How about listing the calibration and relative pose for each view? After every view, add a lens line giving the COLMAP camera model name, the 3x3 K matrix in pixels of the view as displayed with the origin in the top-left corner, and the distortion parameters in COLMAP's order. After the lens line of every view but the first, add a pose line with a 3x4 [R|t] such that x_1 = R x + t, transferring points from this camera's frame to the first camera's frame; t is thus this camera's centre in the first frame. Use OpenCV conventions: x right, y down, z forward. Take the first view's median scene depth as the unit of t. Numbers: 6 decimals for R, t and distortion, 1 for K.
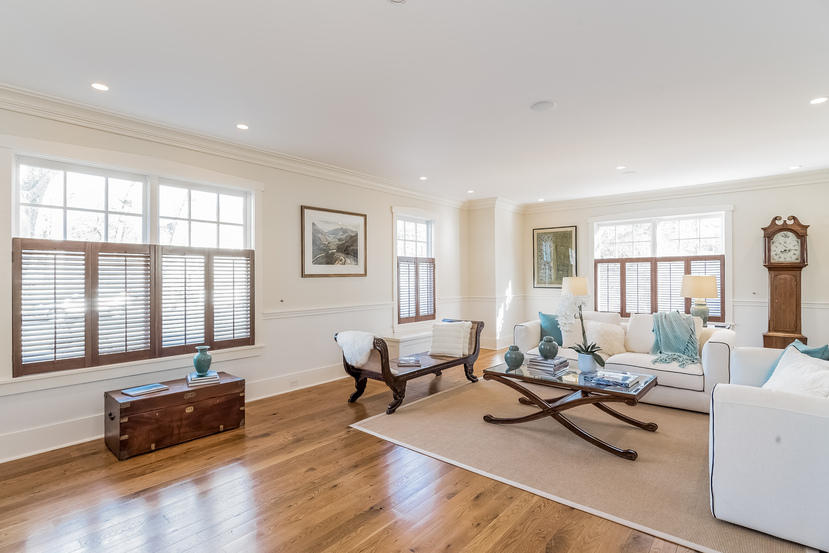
lens RADIAL K [[408.0, 0, 414.5], [0, 408.0, 276.5], [0, 0, 1]] dist [-0.020564, -0.000429]
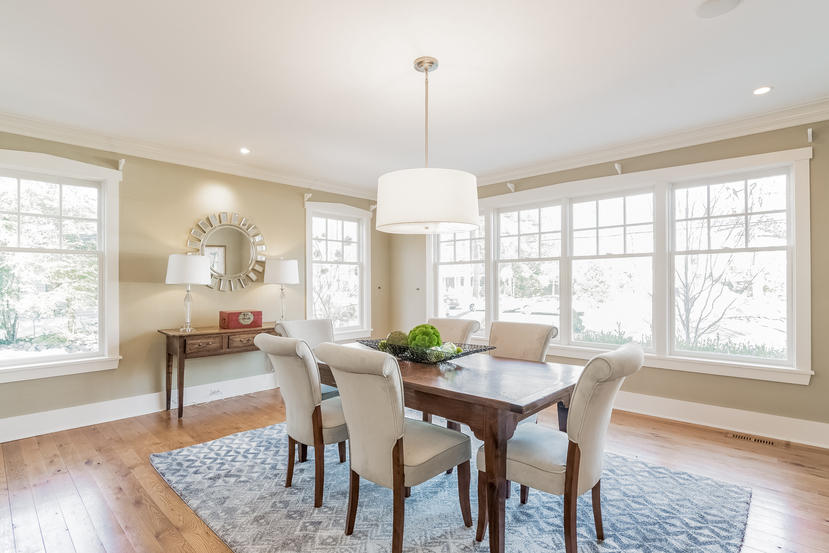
lens RADIAL K [[408.0, 0, 414.5], [0, 408.0, 276.5], [0, 0, 1]] dist [-0.020564, -0.000429]
pose [[-0.046911, -0.013995, -0.998801, 0.443073], [-0.001495, 0.999902, -0.013940, 0.008095], [0.998898, 0.000839, -0.046927, 0.411345]]
